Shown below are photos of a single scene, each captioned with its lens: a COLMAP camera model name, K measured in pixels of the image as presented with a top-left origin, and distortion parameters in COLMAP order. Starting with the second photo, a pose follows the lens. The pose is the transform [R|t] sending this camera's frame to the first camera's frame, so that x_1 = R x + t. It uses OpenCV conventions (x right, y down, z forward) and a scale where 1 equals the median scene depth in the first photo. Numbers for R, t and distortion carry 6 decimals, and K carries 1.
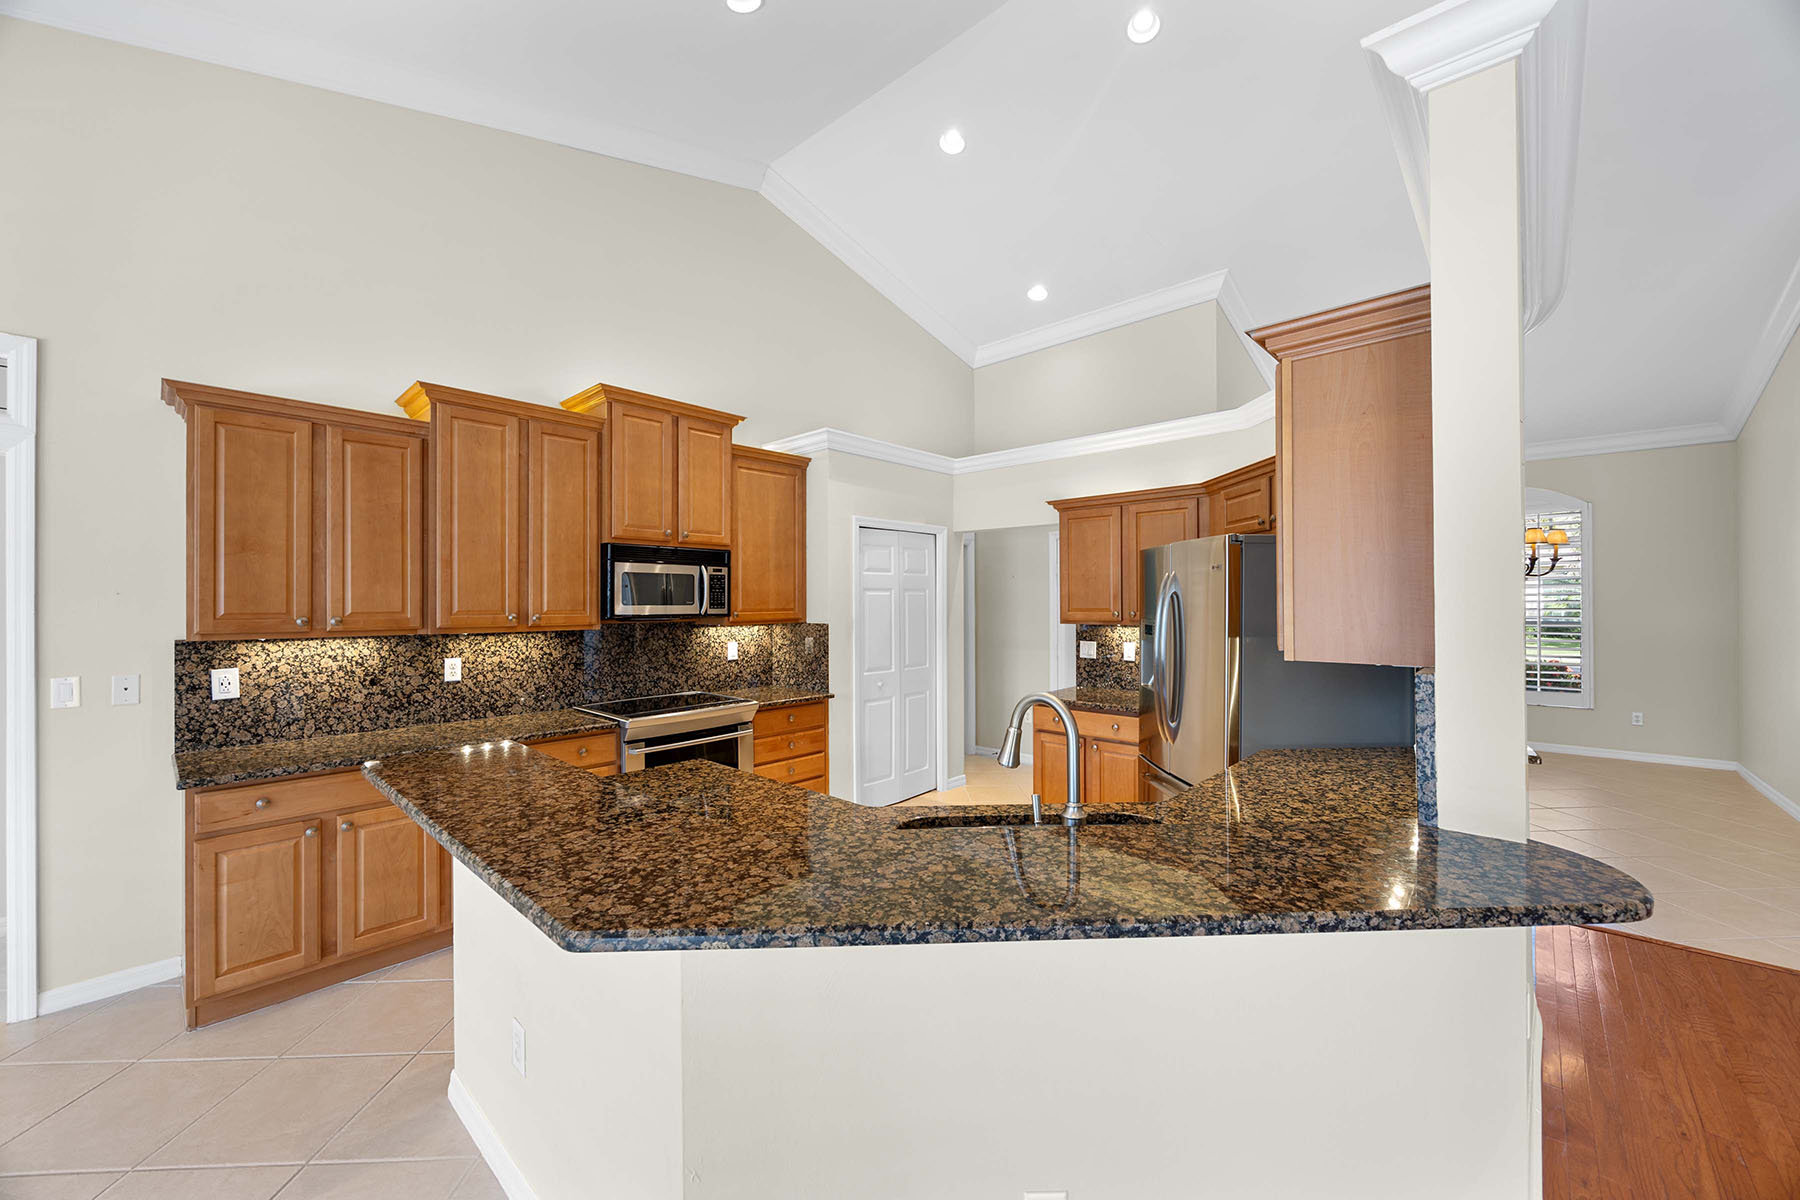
lens RADIAL K [[683.3, 0, 900.2], [0, 683.3, 597.2], [0, 0, 1]] dist [-0.003011, -0.000231]
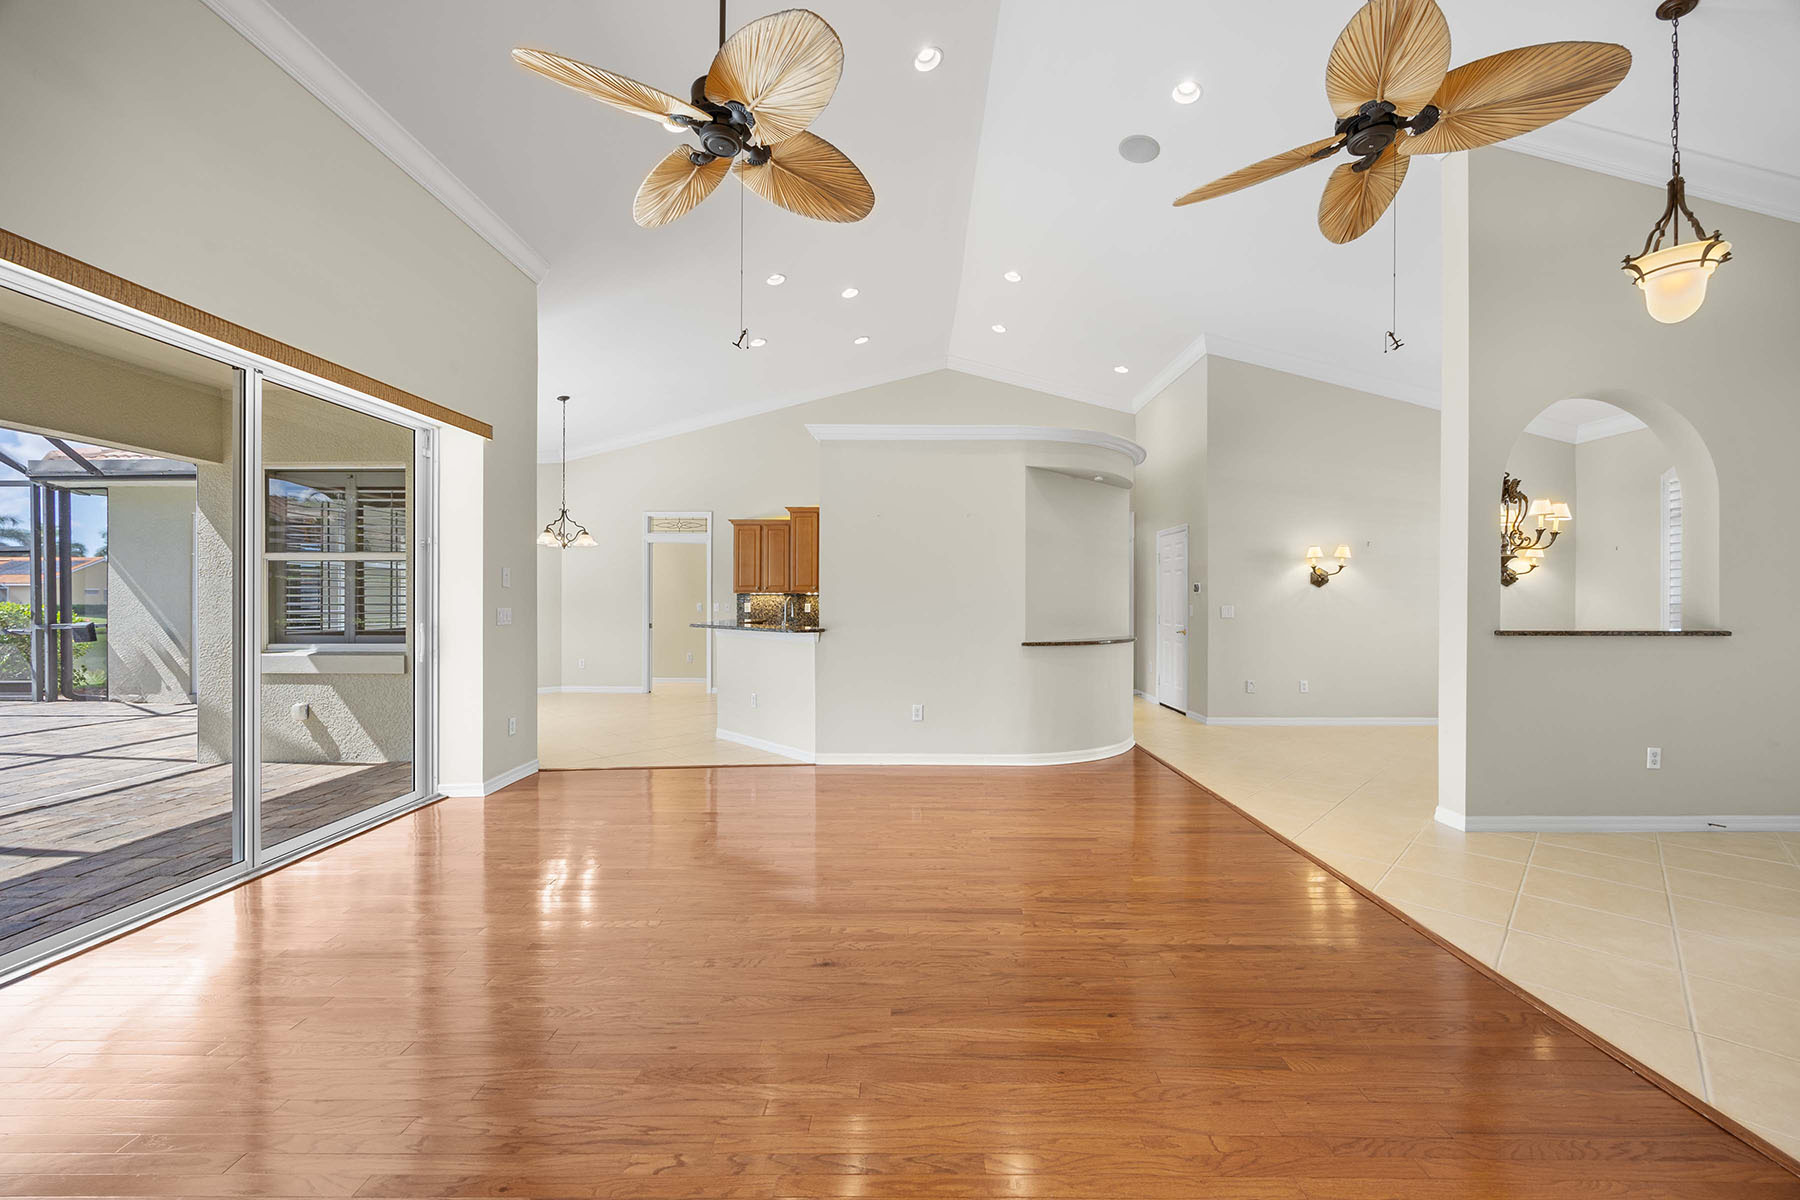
lens RADIAL K [[683.3, 0, 906.6], [0, 683.3, 603.7], [0, 0, 1]] dist [-0.003011, -0.000231]
pose [[0.670642, 0.008931, -0.741728, 1.674364], [-0.000211, 0.999930, 0.011850, 0.060179], [0.741782, -0.007791, 0.670596, -0.542516]]
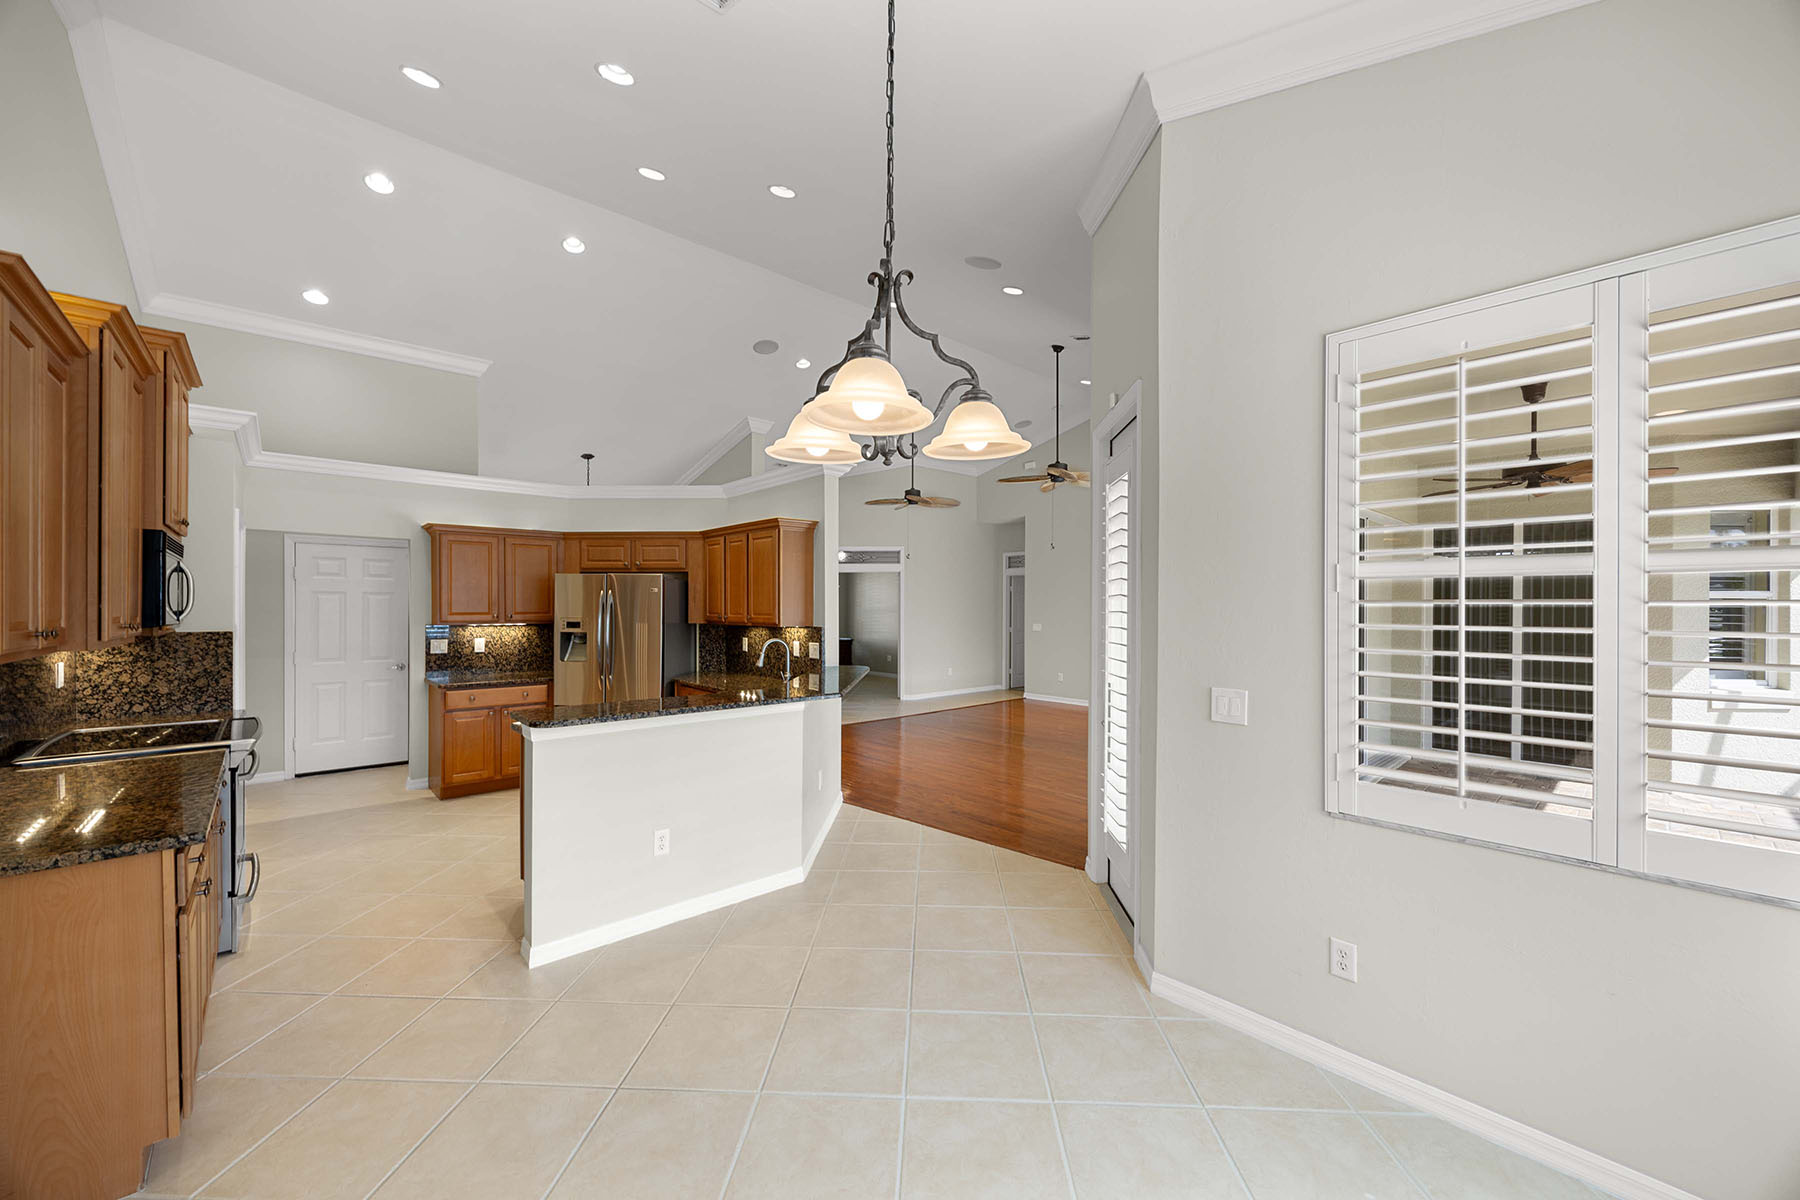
lens RADIAL K [[683.3, 0, 906.8], [0, 683.3, 611.3], [0, 0, 1]] dist [-0.003011, -0.000231]
pose [[0.086913, -0.003069, 0.996211, -1.228812], [-0.008334, 0.999958, 0.003808, 0.003184], [-0.996181, -0.008633, 0.086884, 0.084975]]
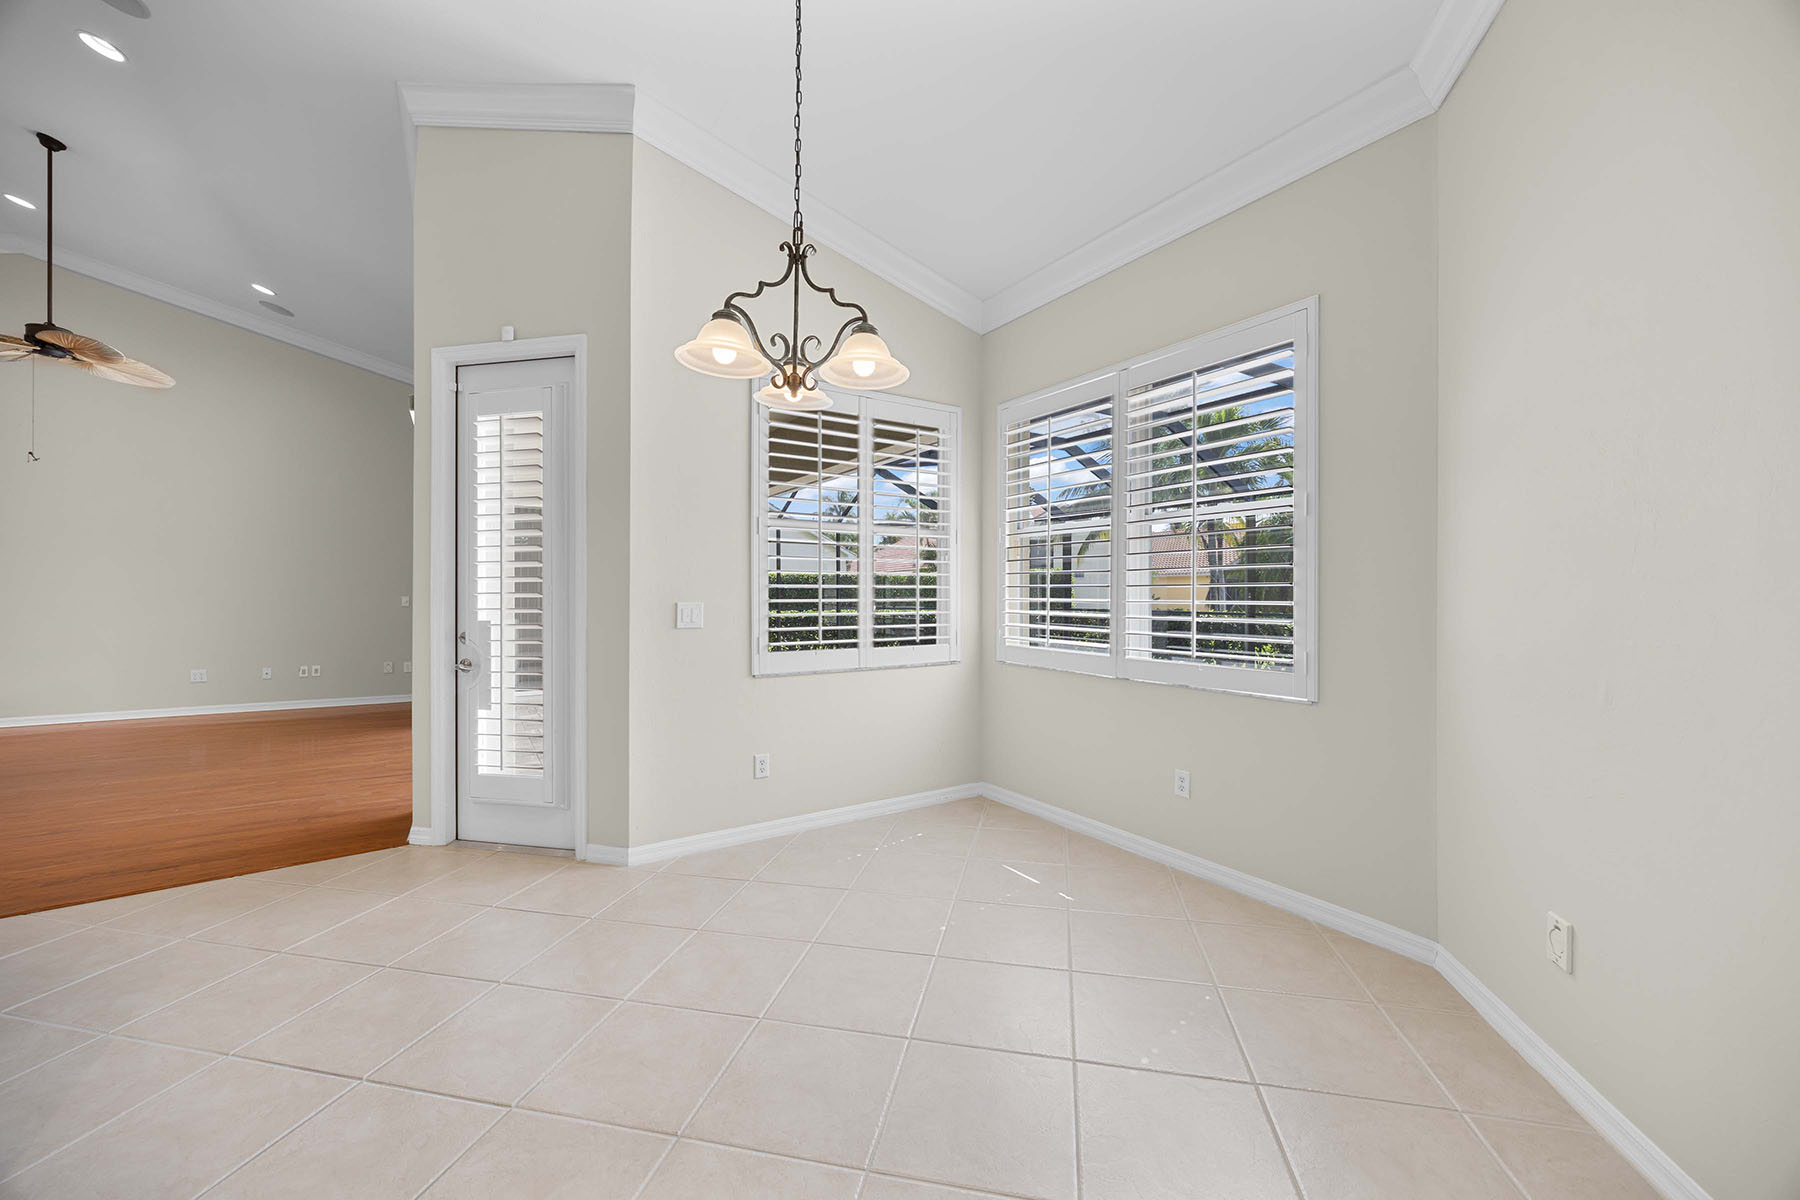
lens RADIAL K [[683.3, 0, 904.0], [0, 683.3, 595.0], [0, 0, 1]] dist [-0.003011, -0.000231]
pose [[-0.966660, 0.000117, 0.256063, -1.014290], [-0.000612, 0.999996, -0.002765, 0.079452], [-0.256062, -0.002830, -0.966656, 0.691083]]
